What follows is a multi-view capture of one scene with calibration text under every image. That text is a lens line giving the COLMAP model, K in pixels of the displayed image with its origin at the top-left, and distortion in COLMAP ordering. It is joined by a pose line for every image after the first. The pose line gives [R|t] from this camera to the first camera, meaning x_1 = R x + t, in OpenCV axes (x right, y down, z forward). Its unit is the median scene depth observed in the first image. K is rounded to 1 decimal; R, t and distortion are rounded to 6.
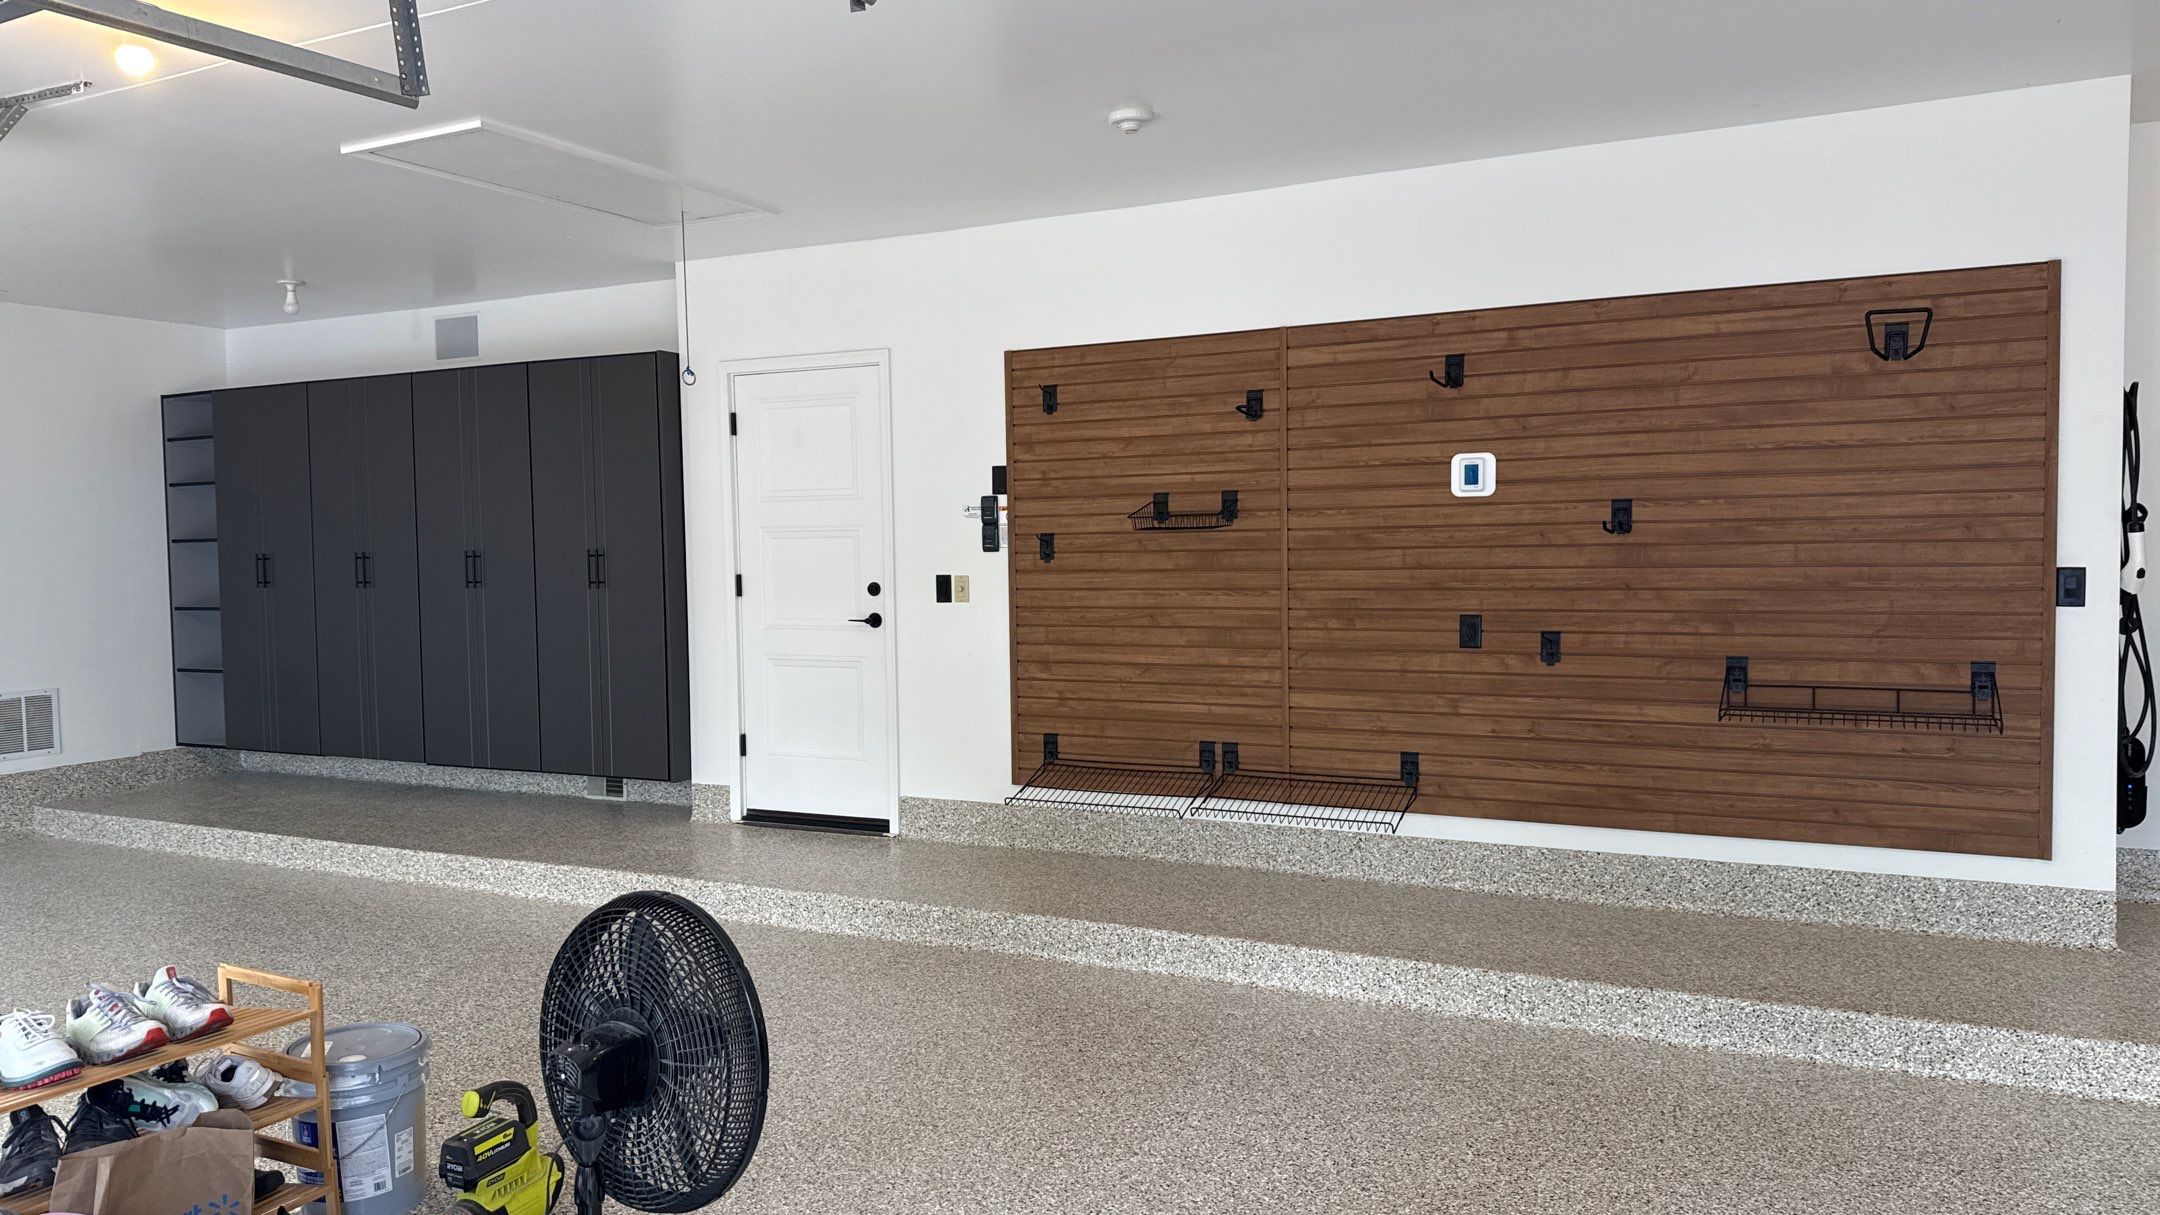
lens RADIAL K [[1516.1, 0, 1066.1], [0, 1516.1, 608.2], [0, 0, 1]] dist [0.078620, -0.099996]
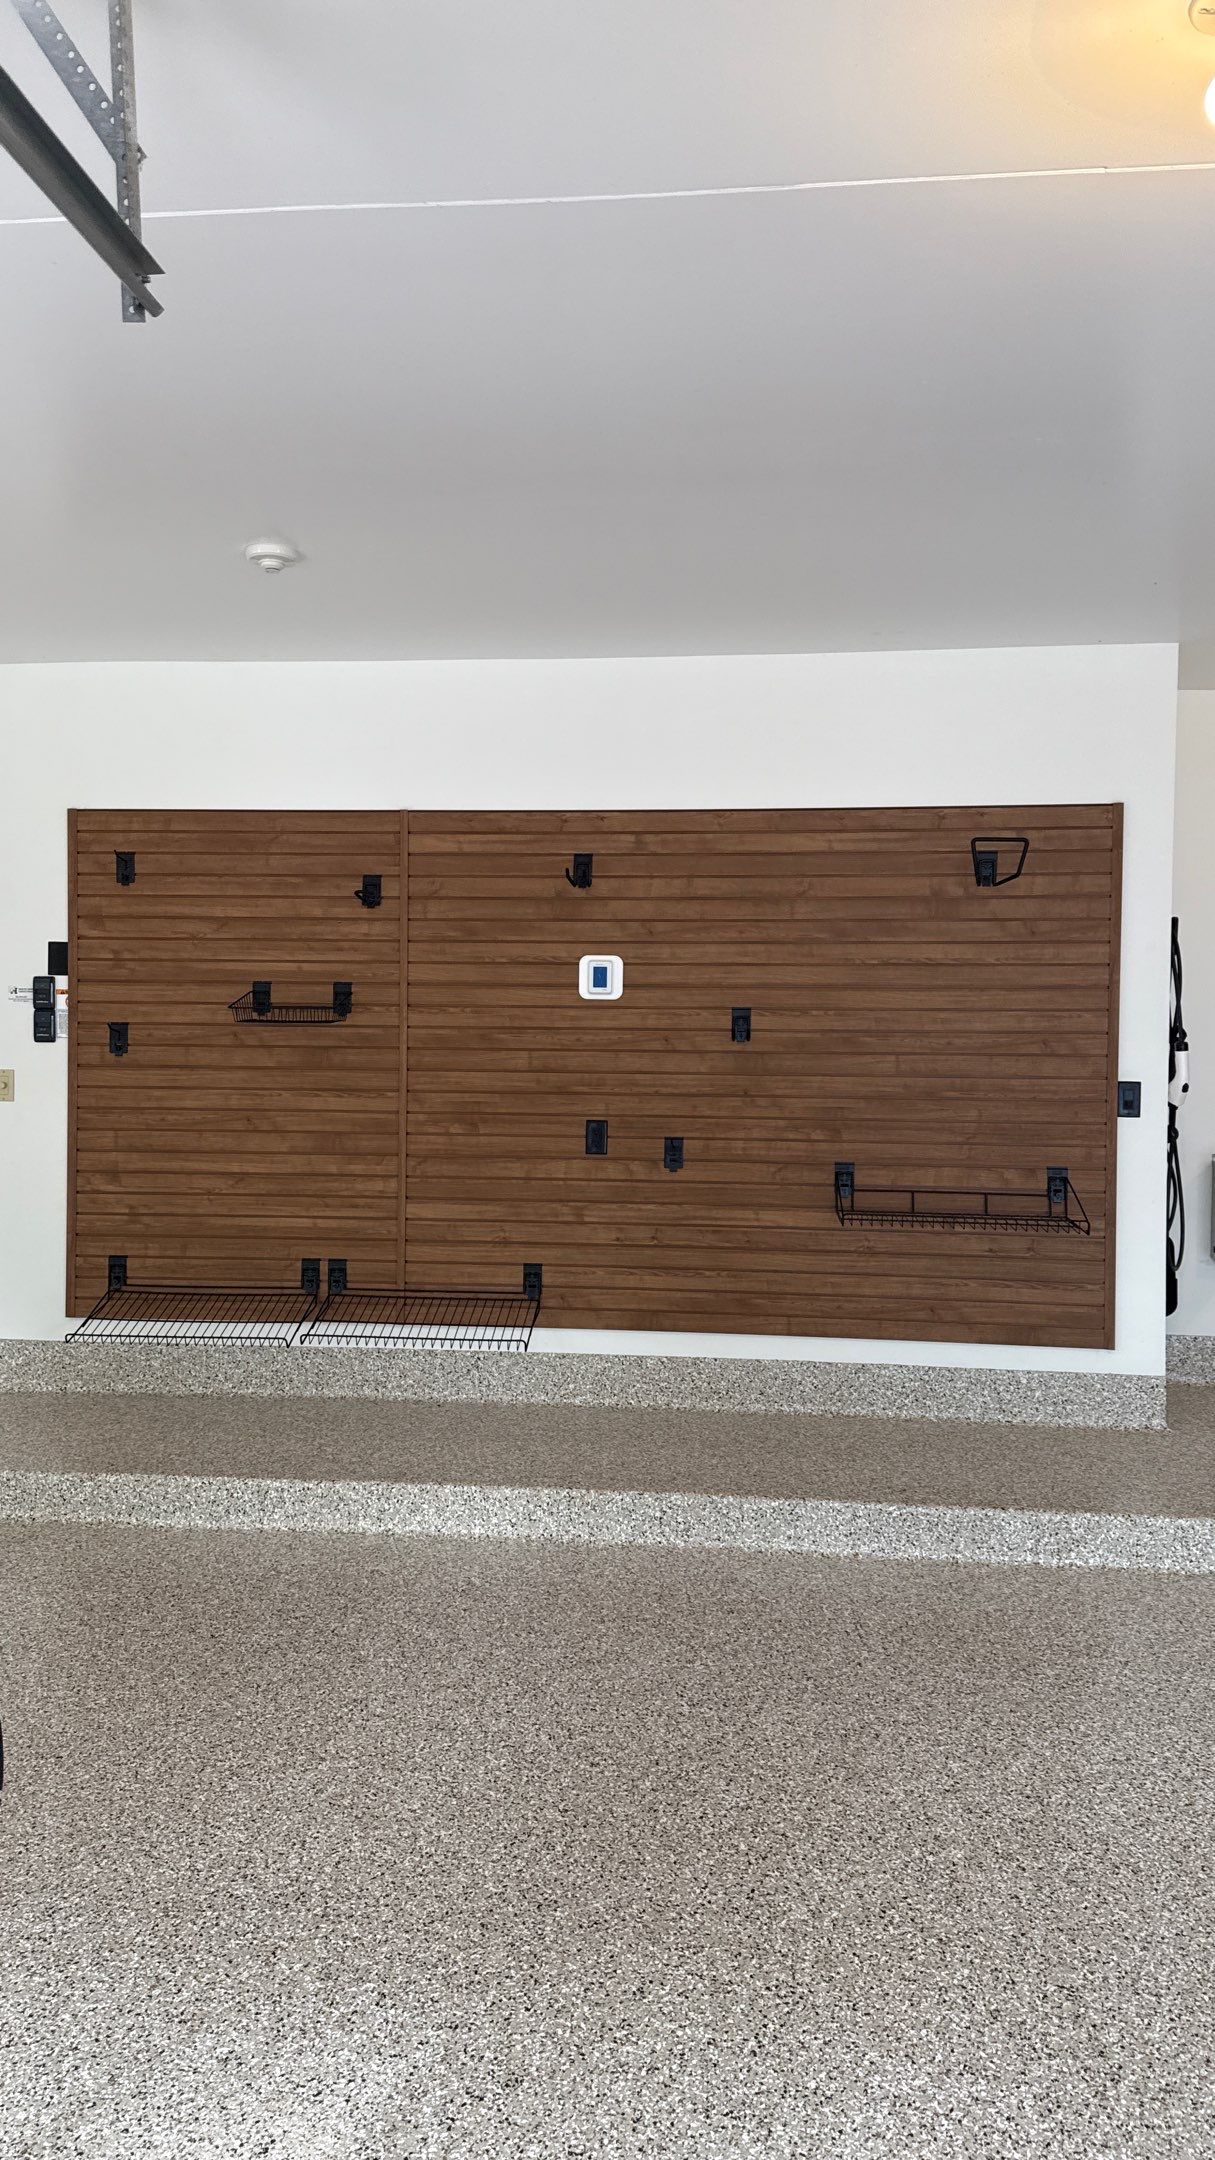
lens RADIAL K [[1516.1, 0, 591.0], [0, 1516.1, 1070.1], [0, 0, 1]] dist [0.078620, -0.099996]
pose [[0.927955, 0.018273, 0.372243, -0.093432], [-0.009200, 0.999616, -0.026136, -0.002265], [-0.372578, 0.020828, 0.927767, 0.100538]]
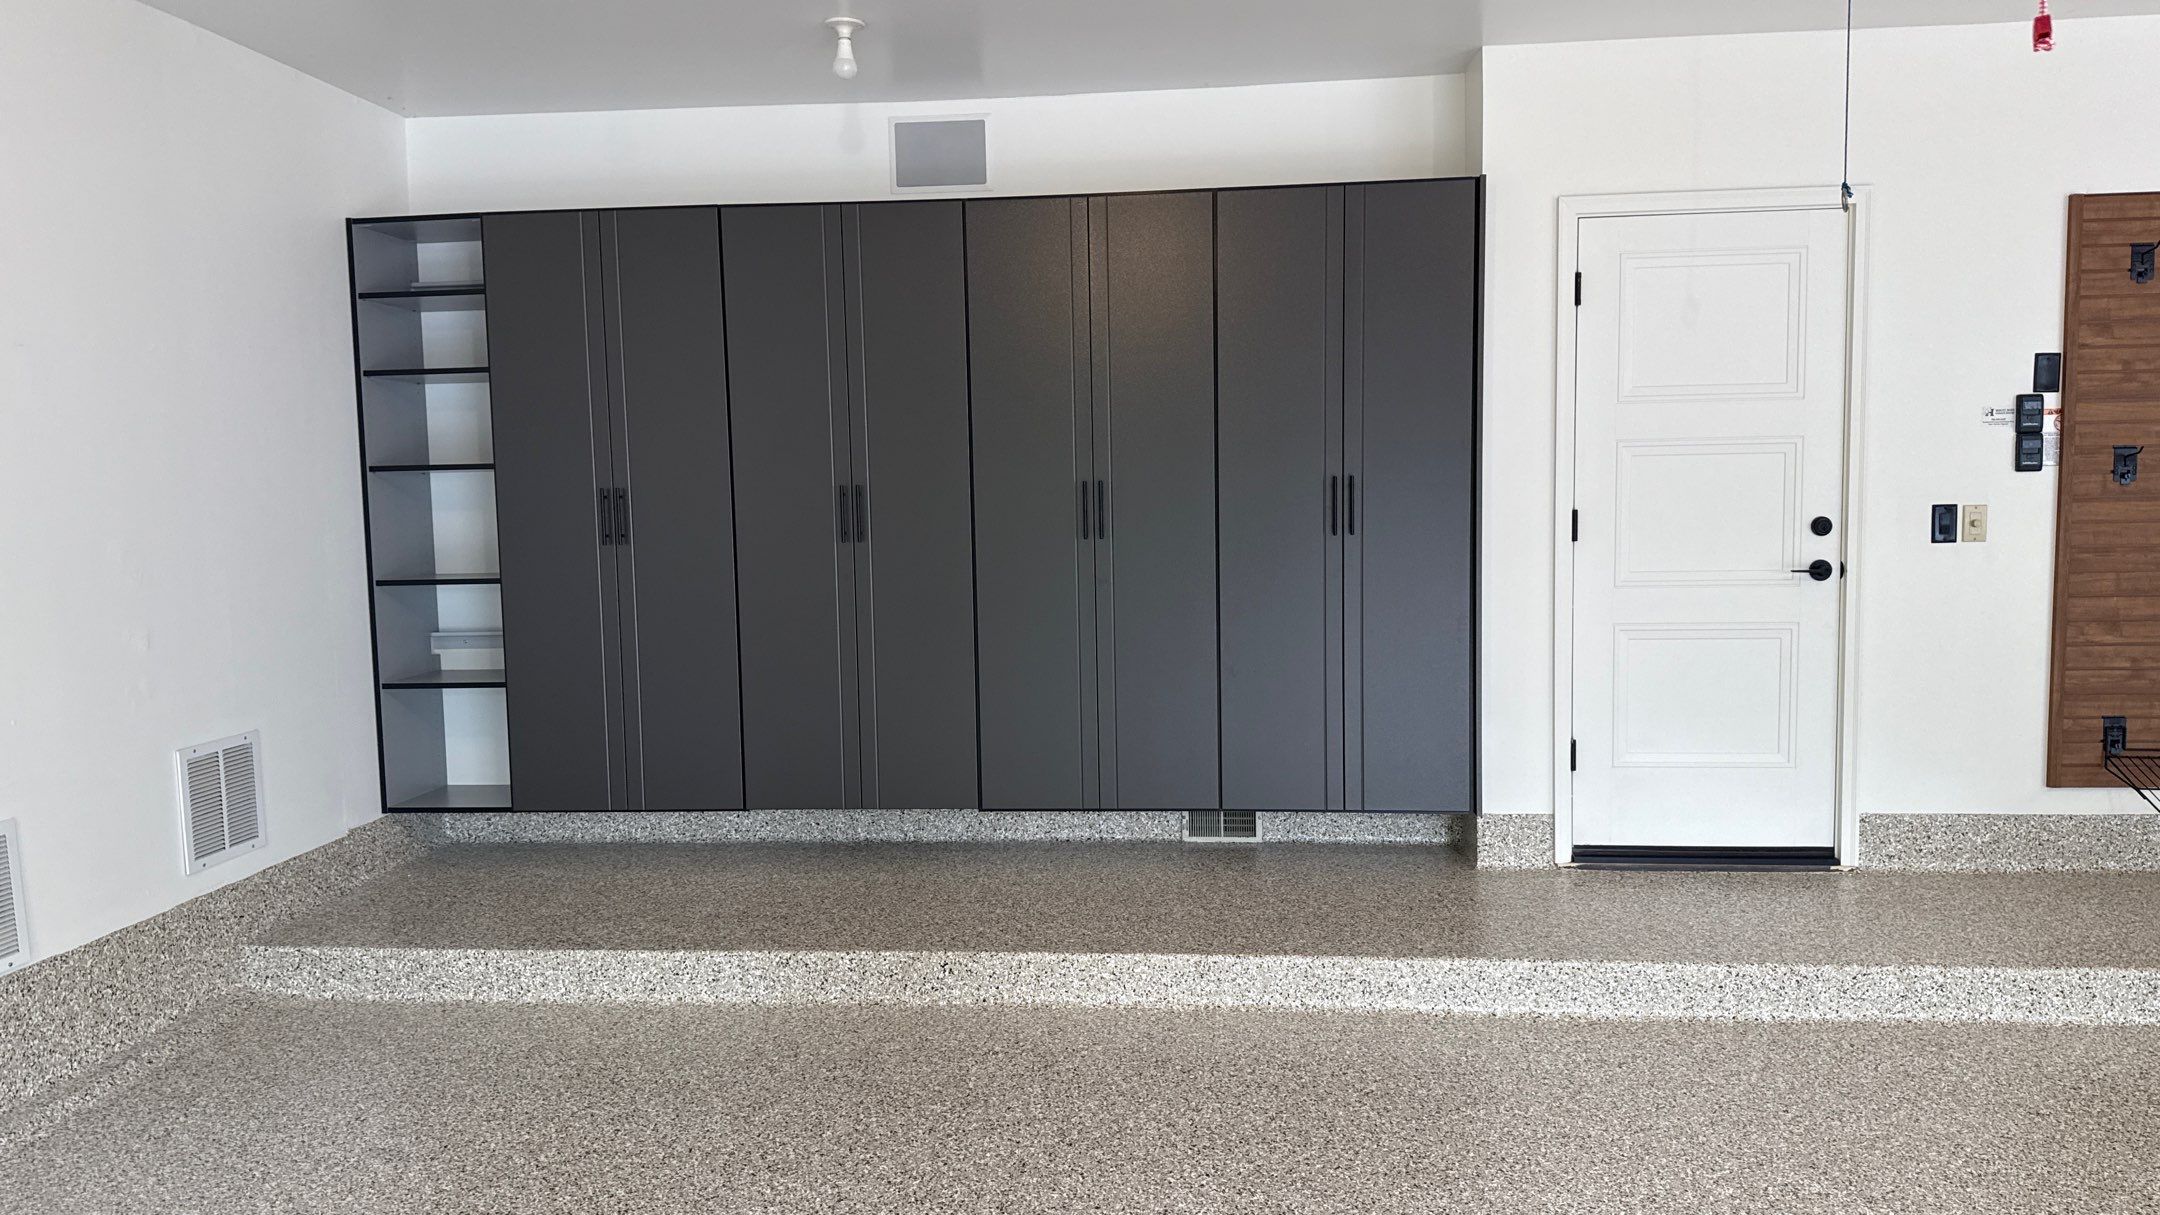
lens RADIAL K [[1516.1, 0, 1081.9], [0, 1516.1, 609.0], [0, 0, 1]] dist [0.078620, -0.099996]
pose [[0.928966, -0.030466, 0.368910, -0.829459], [0.020655, 0.999321, 0.030516, -0.003416], [-0.369589, -0.020729, 0.928964, 0.532028]]
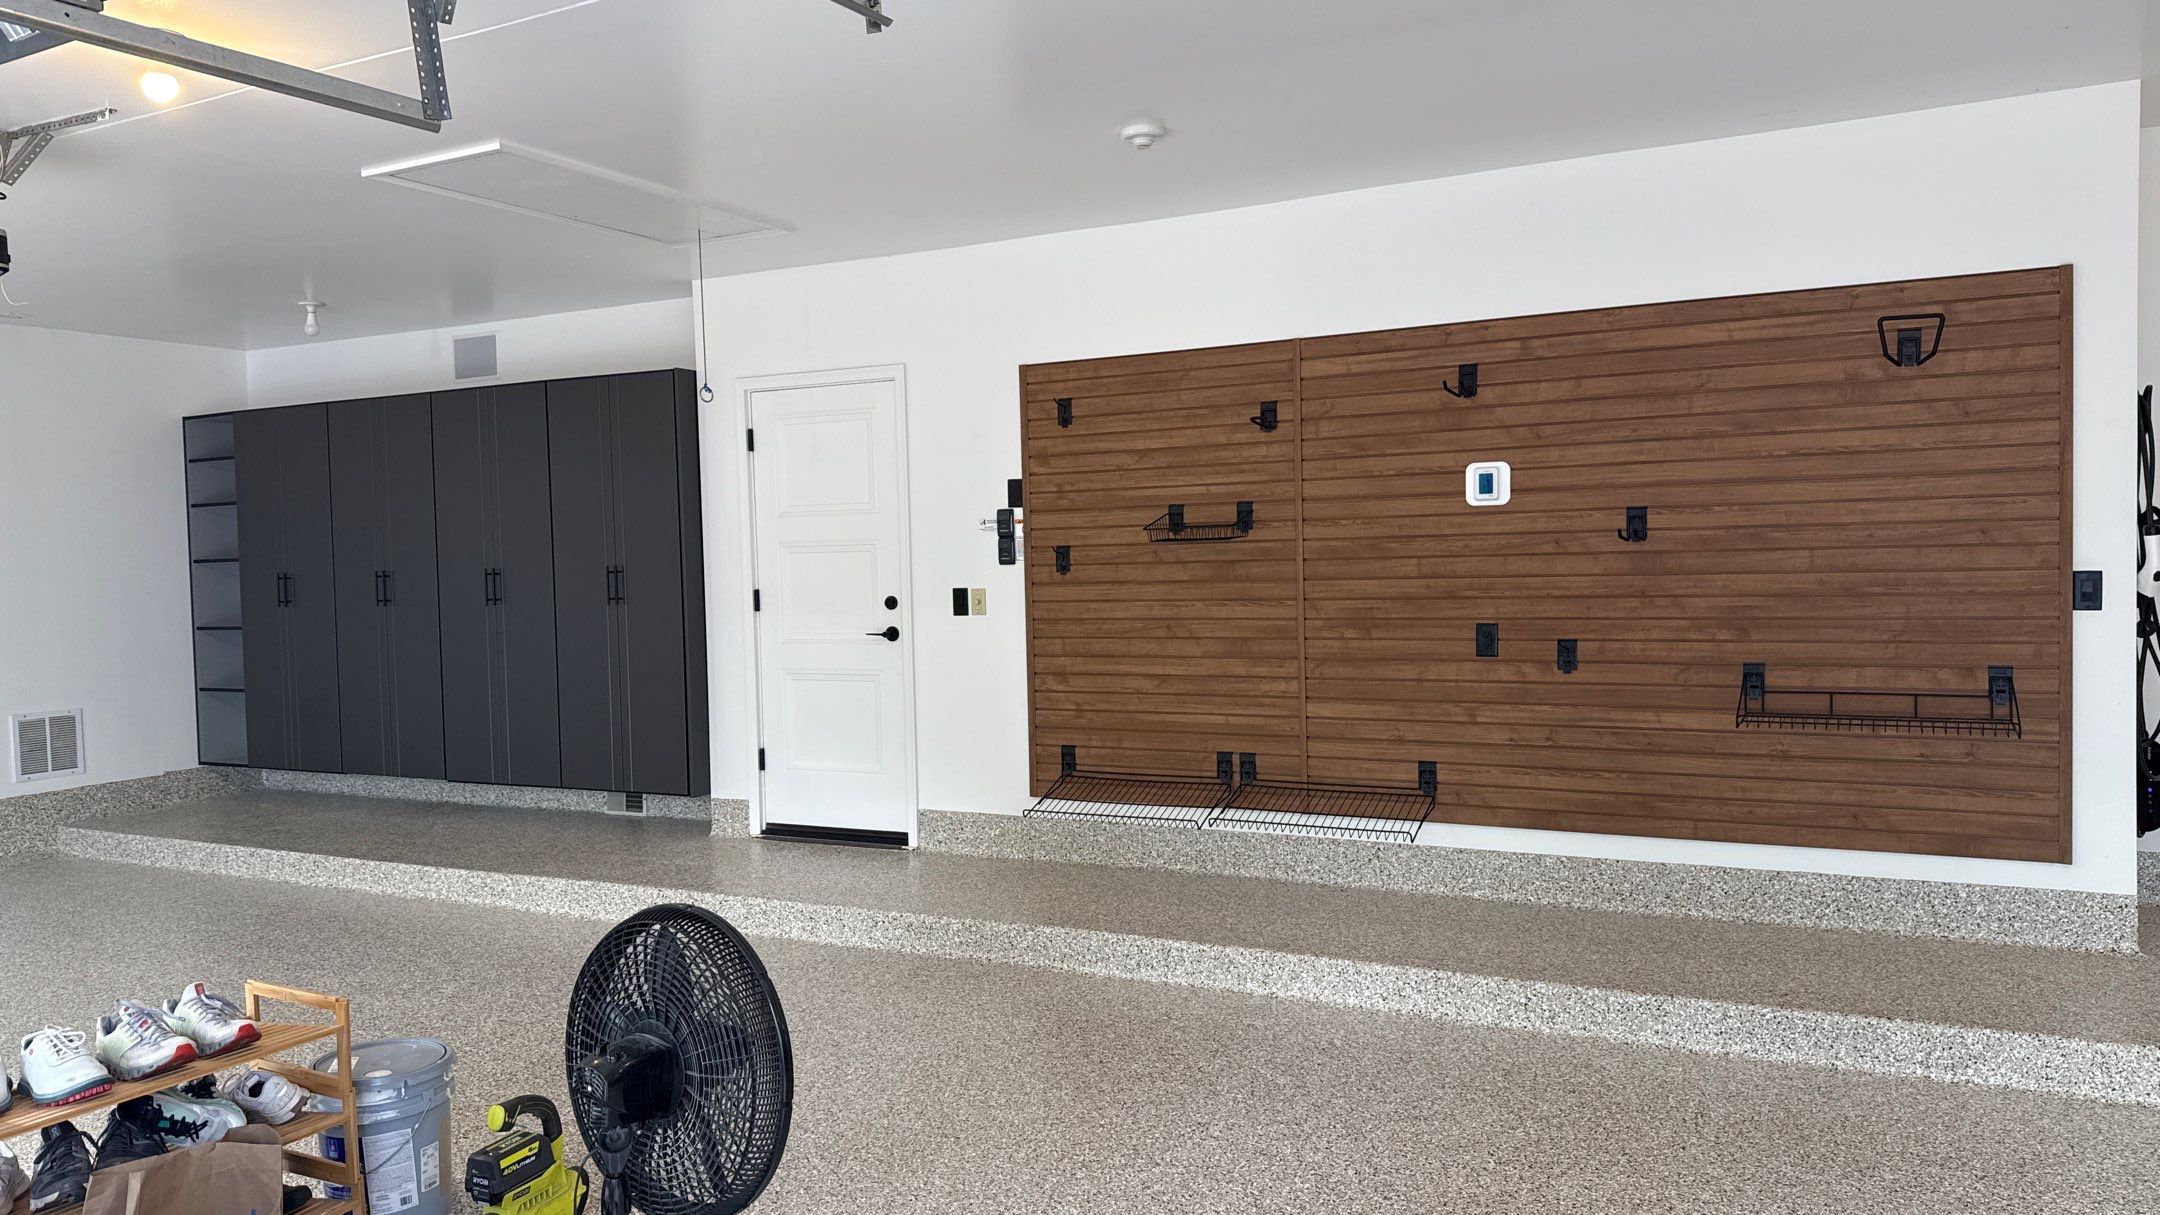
lens RADIAL K [[1516.1, 0, 1071.5], [0, 1516.1, 606.6], [0, 0, 1]] dist [0.078620, -0.099996]
pose [[0.999942, -0.008511, -0.006594, -0.000709], [0.008450, 0.999922, -0.009251, 0.000187], [0.006672, 0.009195, 0.999935, -0.003712]]
